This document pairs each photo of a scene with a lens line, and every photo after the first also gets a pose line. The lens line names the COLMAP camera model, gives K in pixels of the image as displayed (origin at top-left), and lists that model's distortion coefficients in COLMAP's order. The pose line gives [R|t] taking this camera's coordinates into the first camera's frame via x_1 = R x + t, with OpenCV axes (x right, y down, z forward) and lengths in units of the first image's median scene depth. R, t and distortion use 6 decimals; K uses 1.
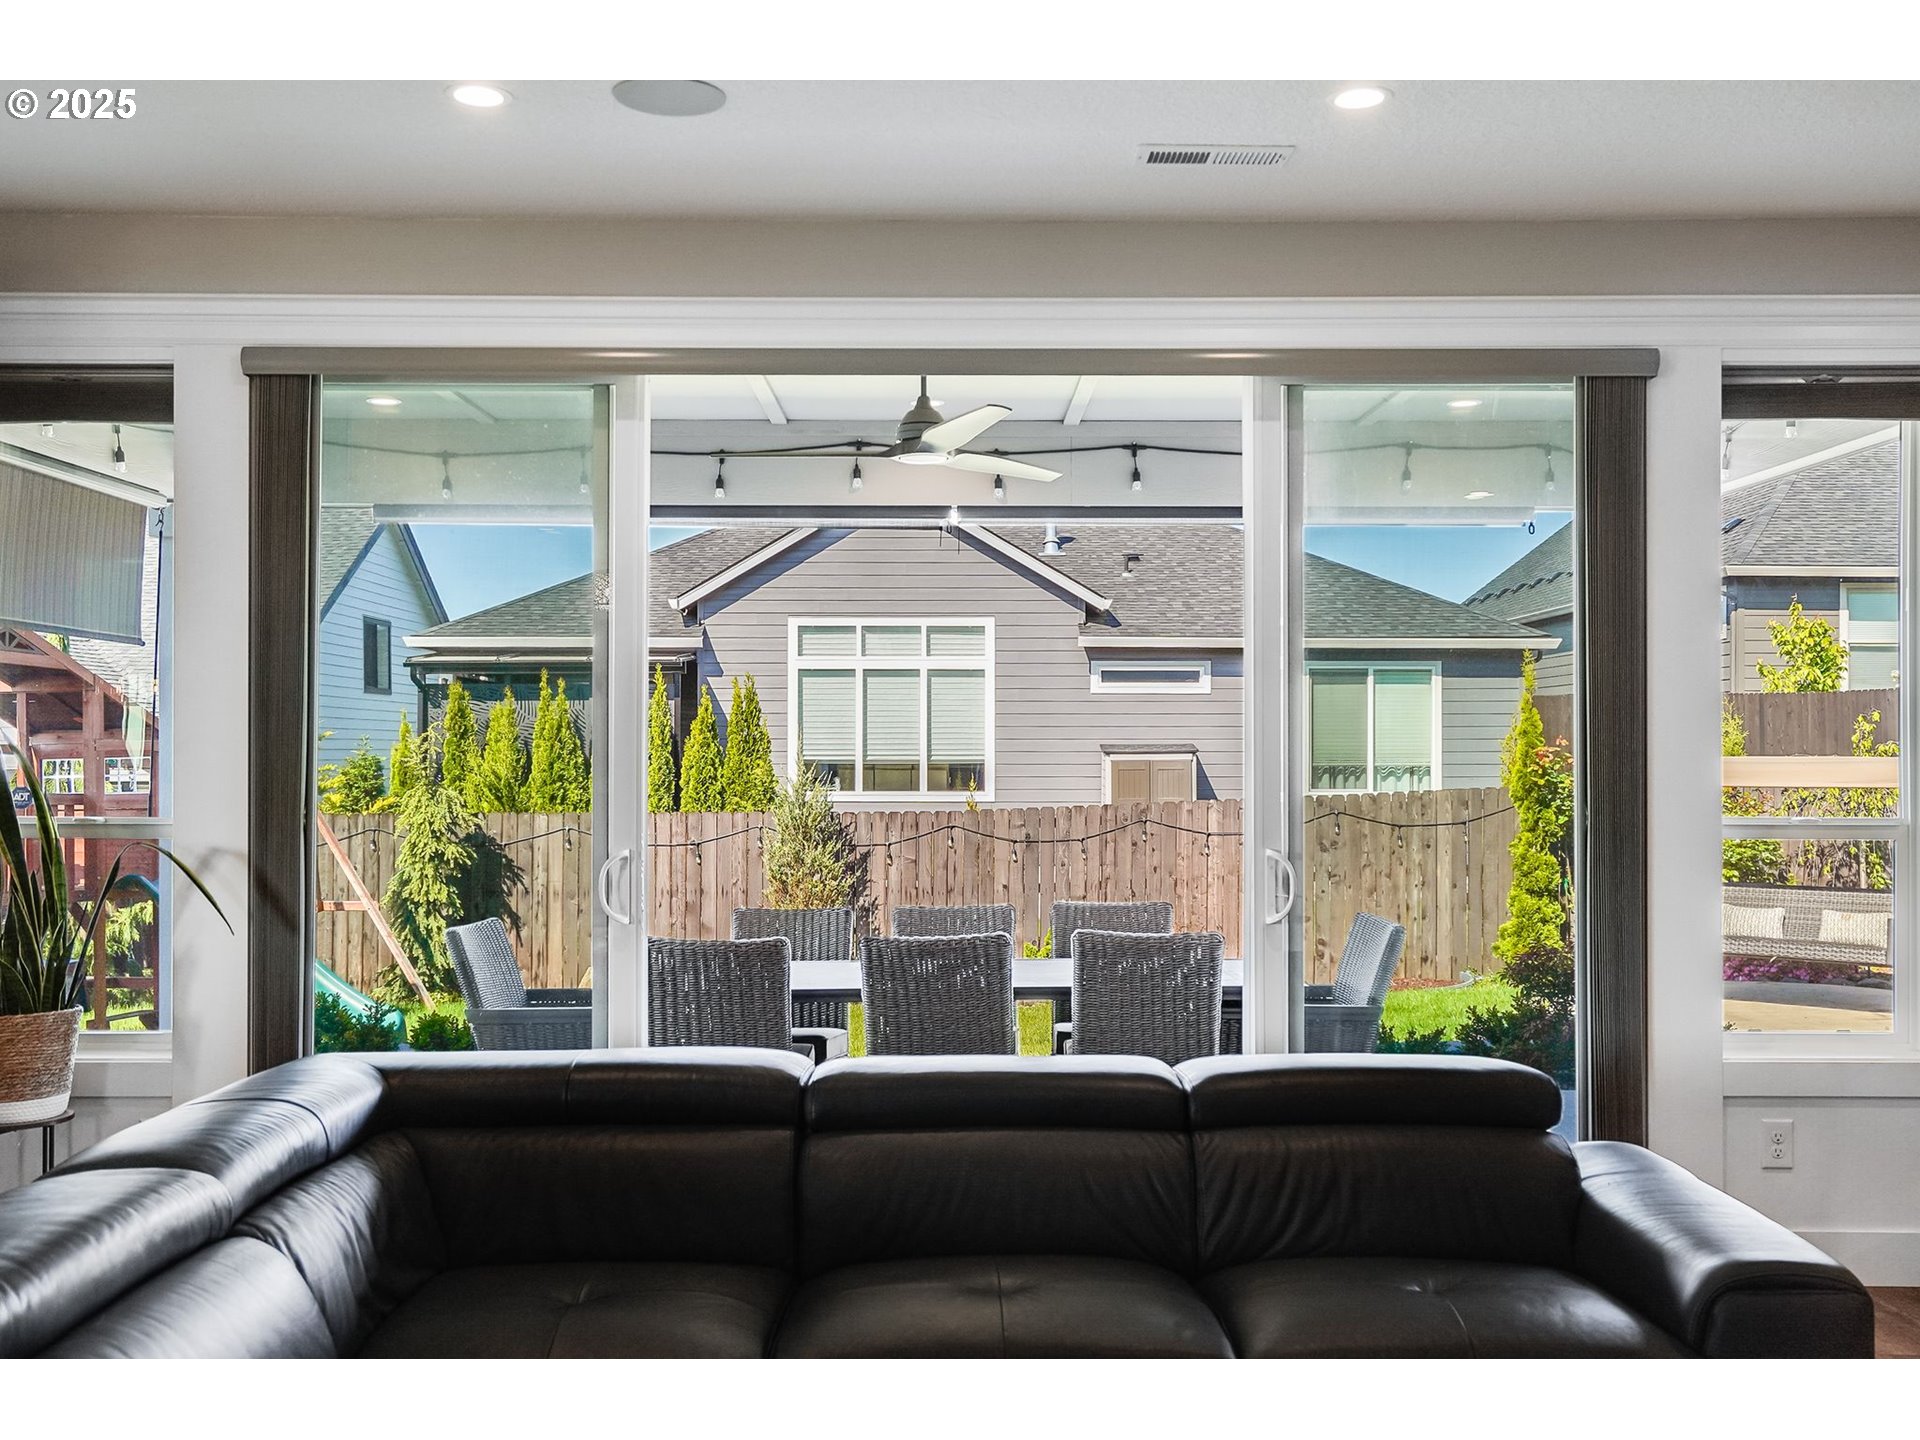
lens RADIAL K [[2000.9, 0, 960.0], [0, 2000.9, 720.0], [0, 0, 1]] dist [-0.010222, -0.002051]
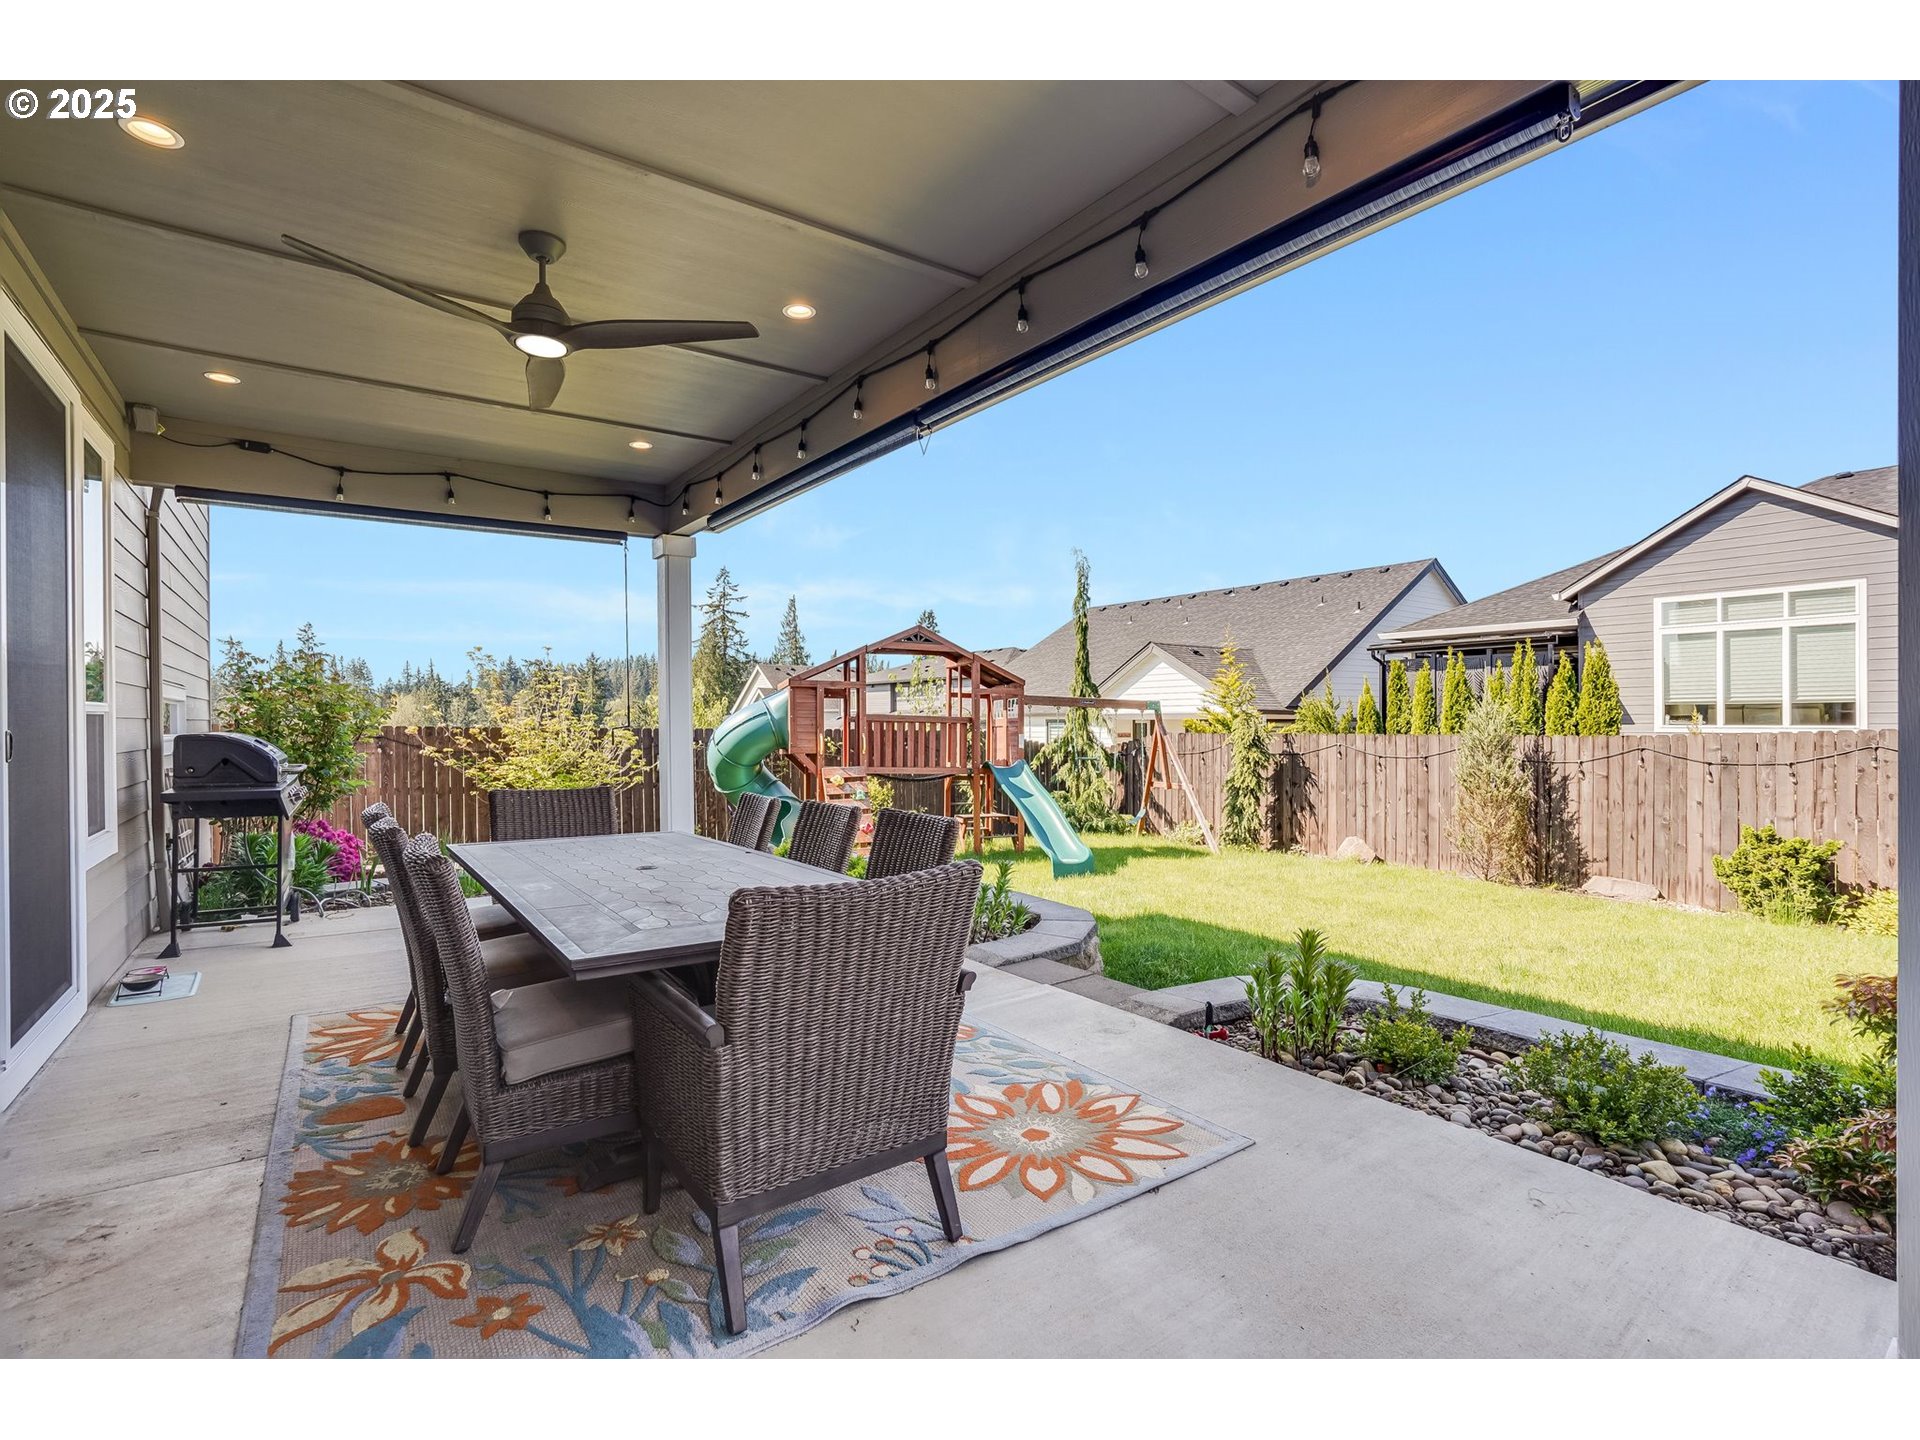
lens RADIAL K [[902.5, 0, 960.0], [0, 902.5, 720.0], [0, 0, 1]] dist [-0.037612, 0.018132]
pose [[0.582946, -0.003598, -0.812503, 0.139547], [0.021135, 0.999719, 0.010737, 0.016530], [0.812236, -0.023431, 0.582858, 0.276405]]
